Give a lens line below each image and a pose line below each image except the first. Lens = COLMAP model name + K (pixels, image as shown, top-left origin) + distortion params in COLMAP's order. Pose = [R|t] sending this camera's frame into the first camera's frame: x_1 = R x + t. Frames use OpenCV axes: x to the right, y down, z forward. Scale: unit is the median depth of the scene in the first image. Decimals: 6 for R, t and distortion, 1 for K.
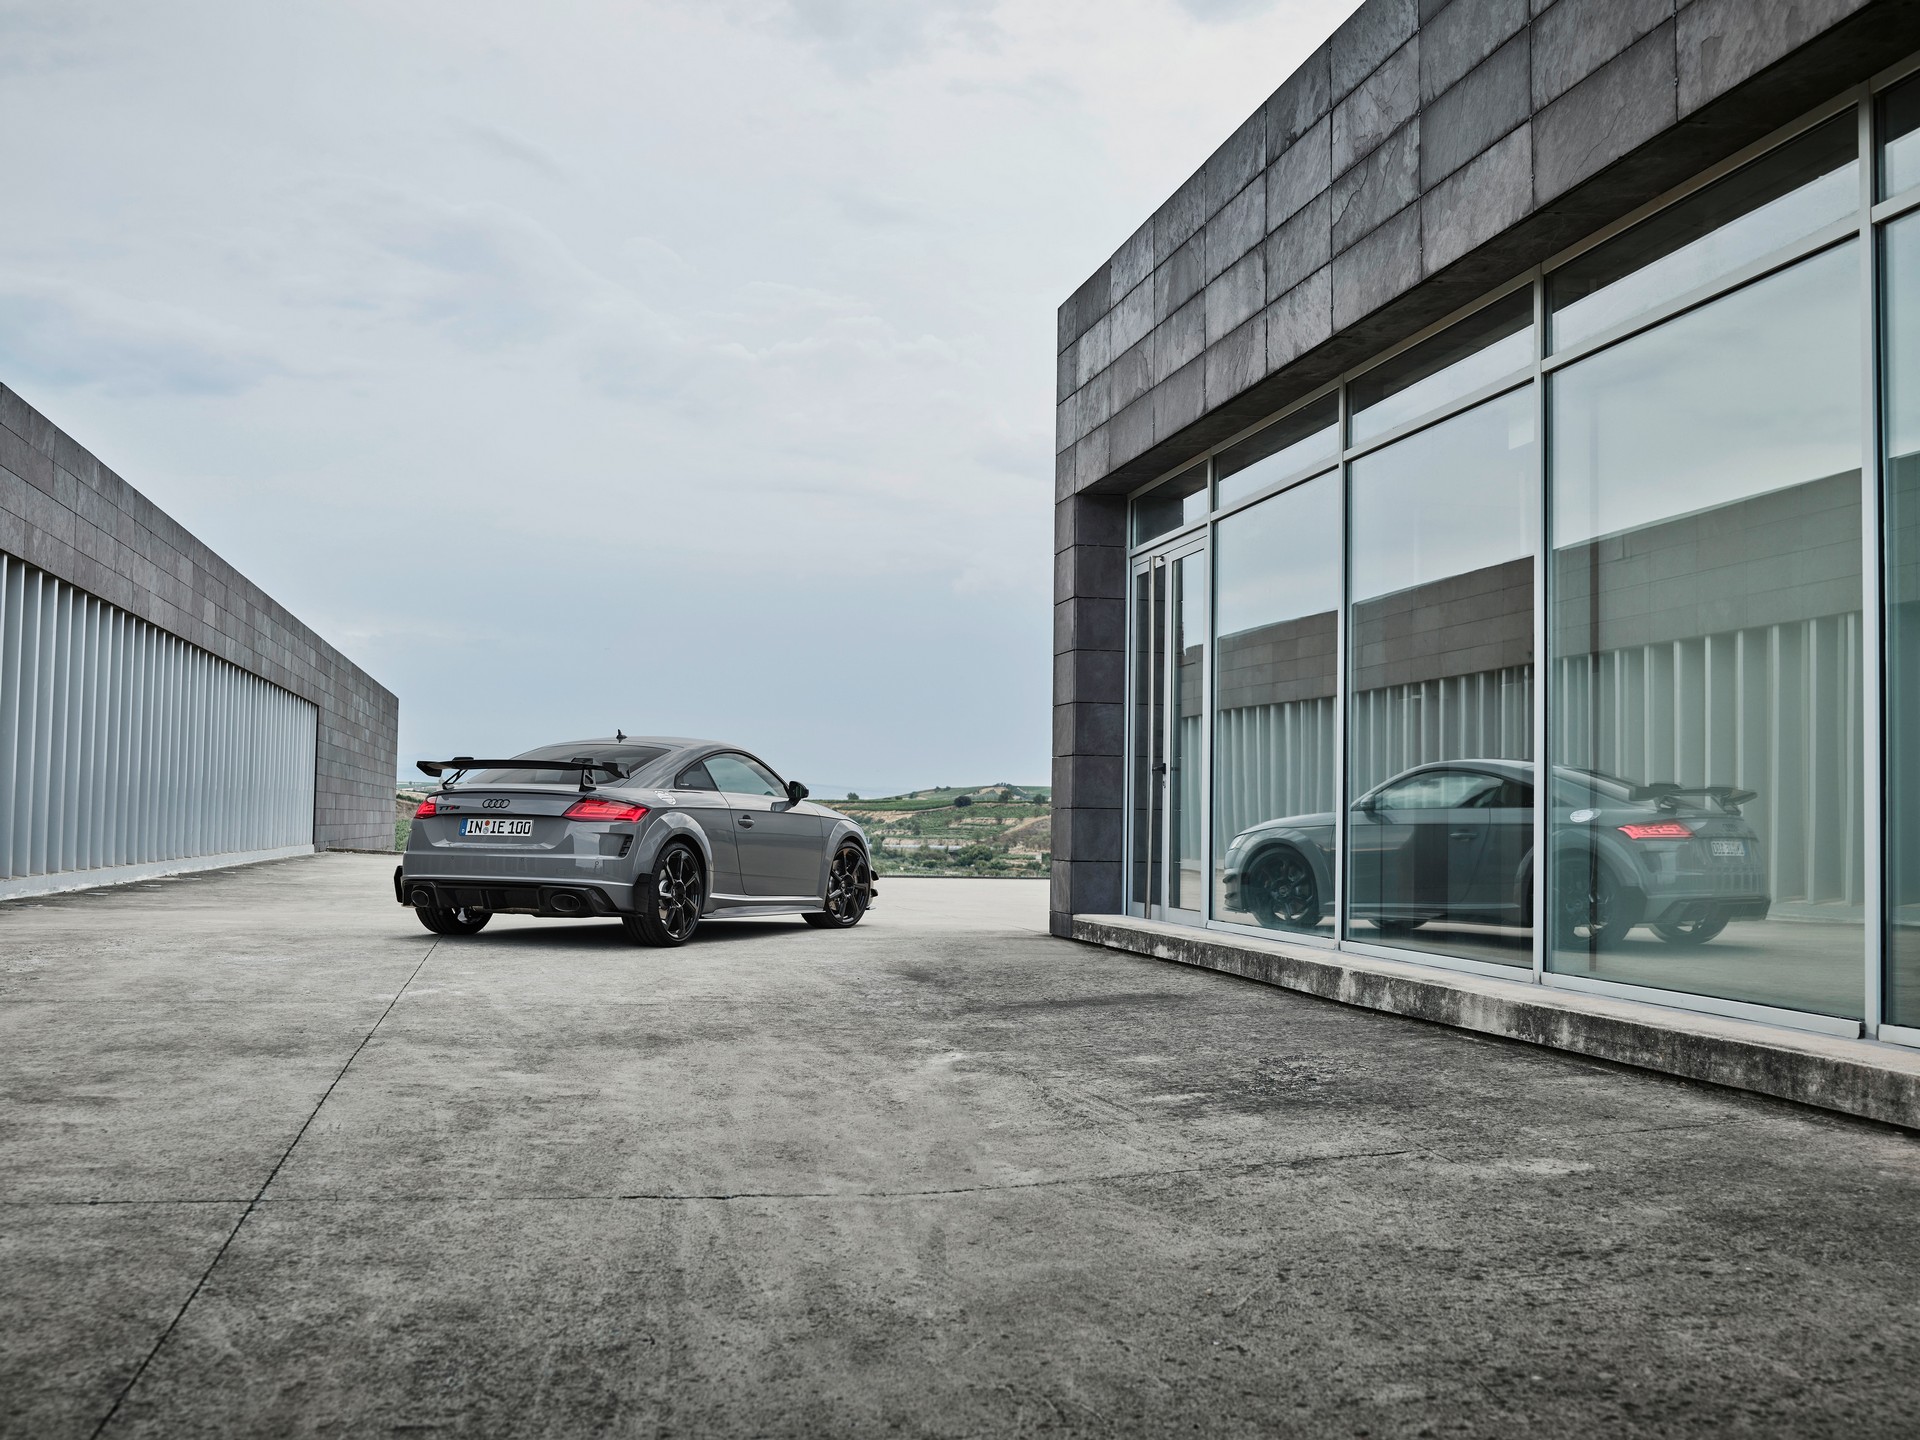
lens RADIAL K [[2068.6, 0, 961.8], [0, 2068.6, 717.0], [0, 0, 1]] dist [-0.055305, 0.036566]
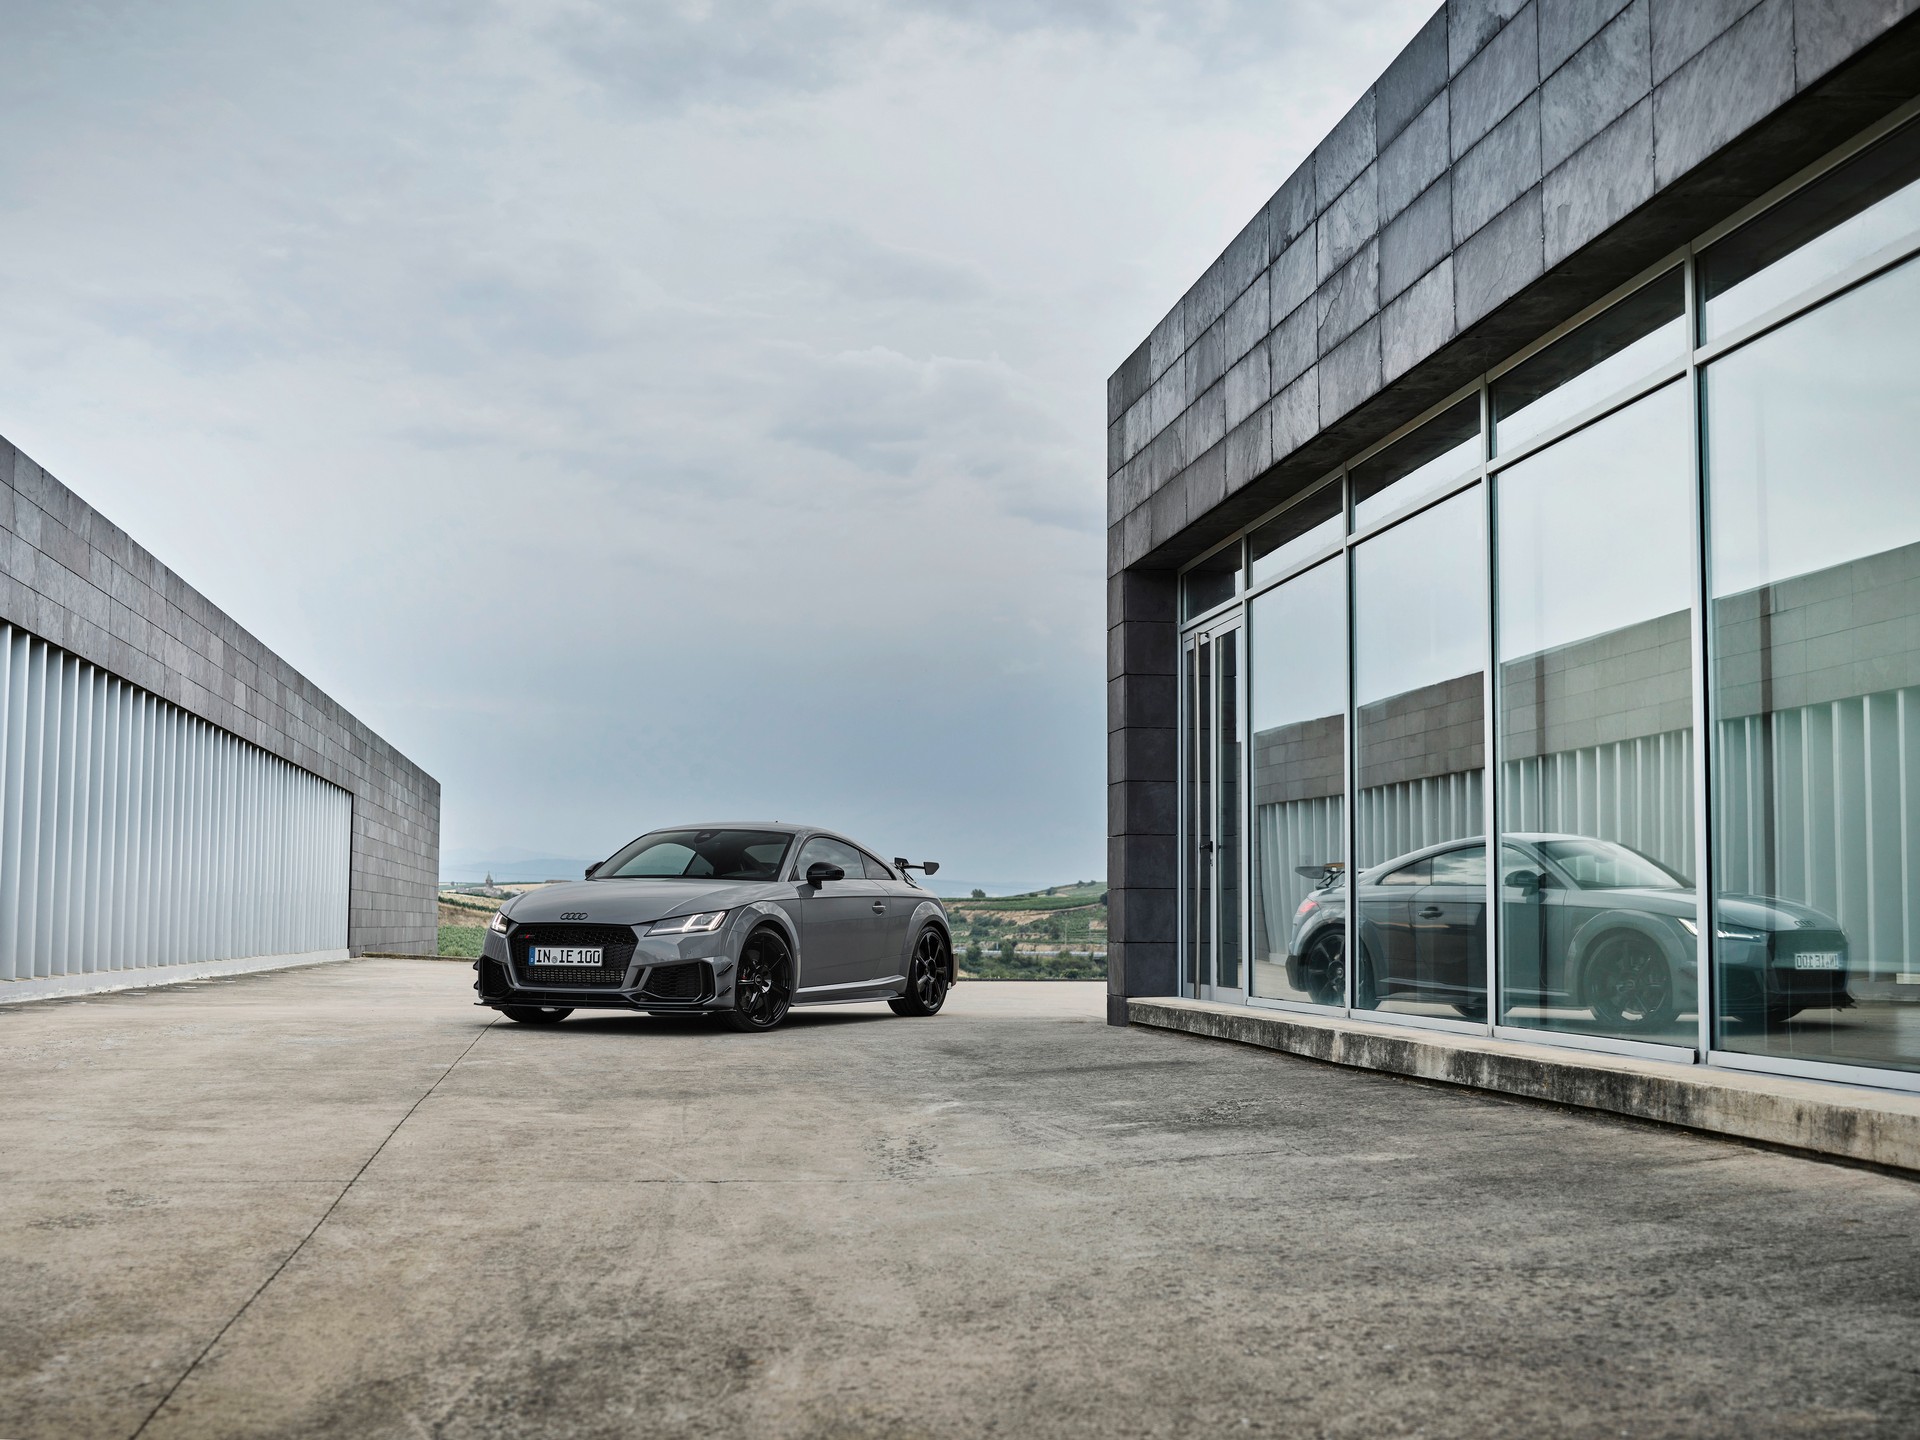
lens RADIAL K [[2518.9, 0, 958.6], [0, 2518.9, 716.9], [0, 0, 1]] dist [-0.039665, -0.037414]
pose [[0.997959, -0.015246, -0.062004, 0.067152], [0.013257, 0.999388, -0.032358, 0.000272], [0.062460, 0.031470, 0.997551, -0.272805]]
